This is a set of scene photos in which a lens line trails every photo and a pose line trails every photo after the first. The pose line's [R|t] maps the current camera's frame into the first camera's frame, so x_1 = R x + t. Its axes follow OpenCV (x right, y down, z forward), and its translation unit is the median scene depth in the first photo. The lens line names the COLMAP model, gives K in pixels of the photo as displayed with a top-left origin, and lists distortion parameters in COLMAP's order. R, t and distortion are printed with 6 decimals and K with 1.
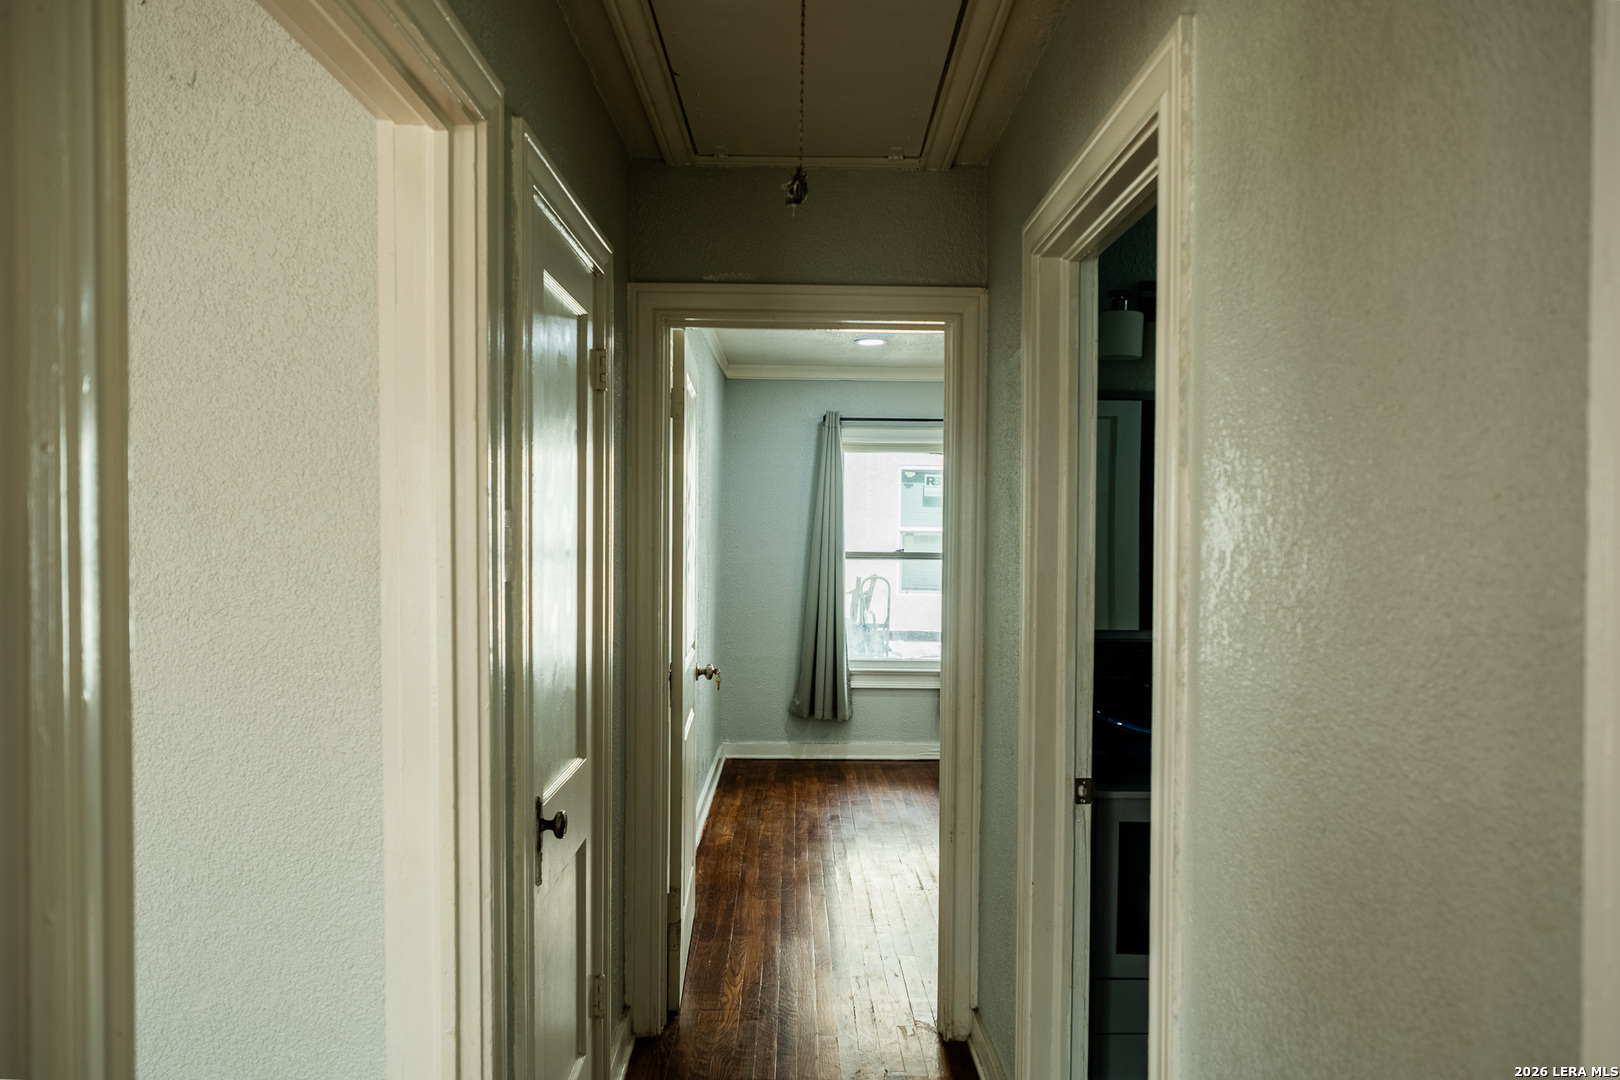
lens RADIAL K [[1006.7, 0, 810.0], [0, 1006.7, 540.0], [0, 0, 1]] dist [-0.009277, 0.005998]
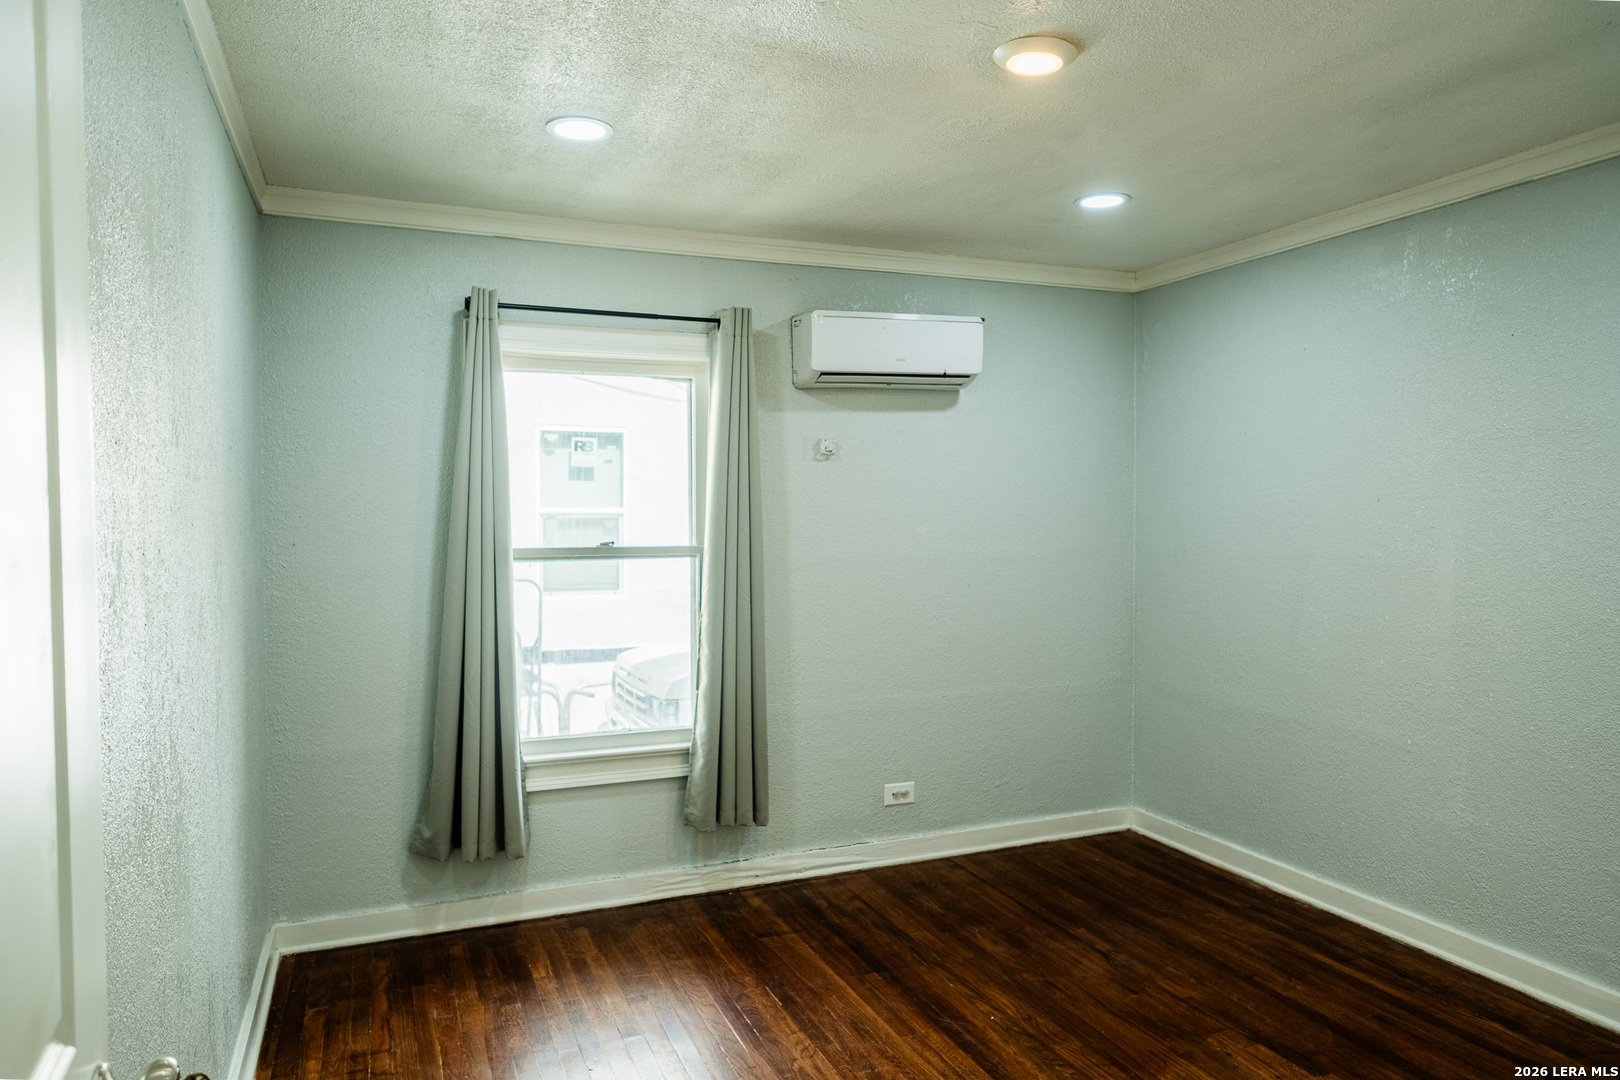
lens RADIAL K [[1044.1, 0, 810.0], [0, 1044.1, 540.0], [0, 0, 1]] dist [-0.007084, 0.003469]
pose [[0.928994, -0.022938, 0.369384, -0.024090], [0.016316, 0.999645, 0.021041, -0.002692], [-0.369736, -0.013520, 0.929038, 0.405724]]
